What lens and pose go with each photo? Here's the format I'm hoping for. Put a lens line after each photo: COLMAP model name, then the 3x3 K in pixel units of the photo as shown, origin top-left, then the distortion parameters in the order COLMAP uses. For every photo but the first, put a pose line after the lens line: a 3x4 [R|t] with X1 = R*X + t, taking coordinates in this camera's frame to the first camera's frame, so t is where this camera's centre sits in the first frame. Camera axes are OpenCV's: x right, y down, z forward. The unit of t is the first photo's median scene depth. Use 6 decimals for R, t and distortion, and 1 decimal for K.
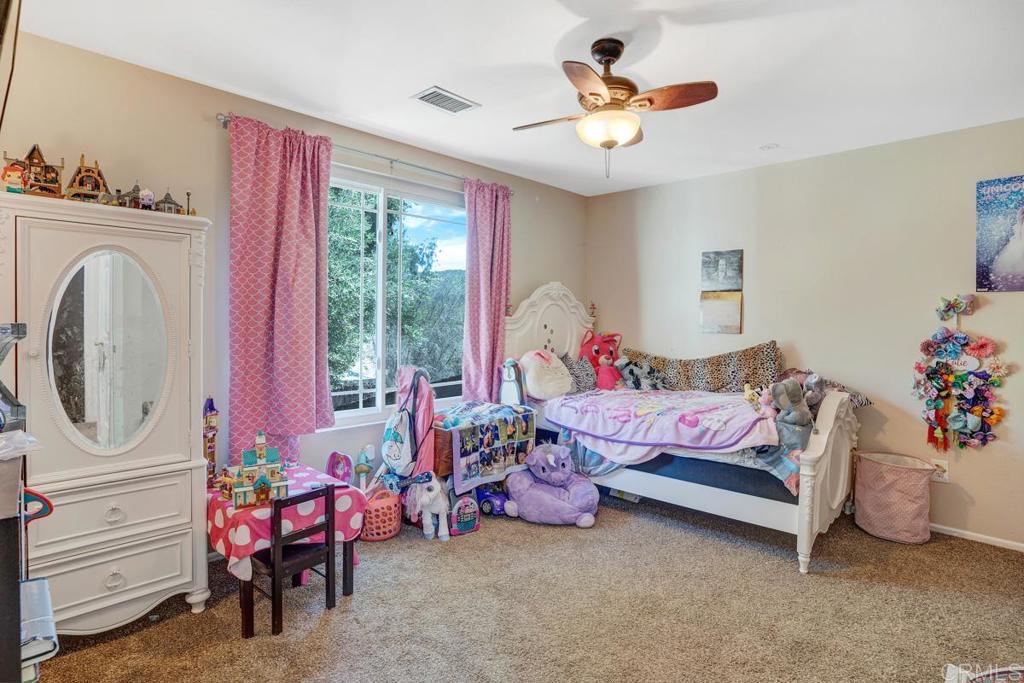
lens RADIAL K [[517.3, 0, 511.9], [0, 517.3, 326.6], [0, 0, 1]] dist [-0.038318, 0.008002]
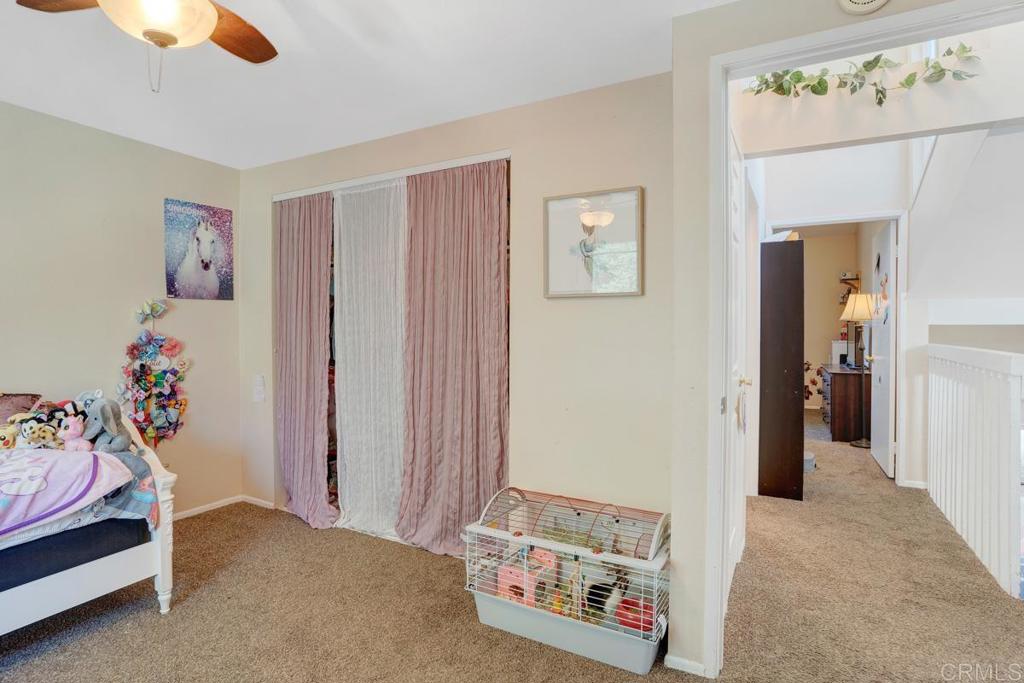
lens RADIAL K [[517.3, 0, 516.3], [0, 517.3, 336.5], [0, 0, 1]] dist [-0.038318, 0.008002]
pose [[-0.252839, -0.027609, 0.967114, -0.355577], [0.010605, 0.999454, 0.031305, -0.010499], [-0.967450, 0.018171, -0.252408, 0.543504]]
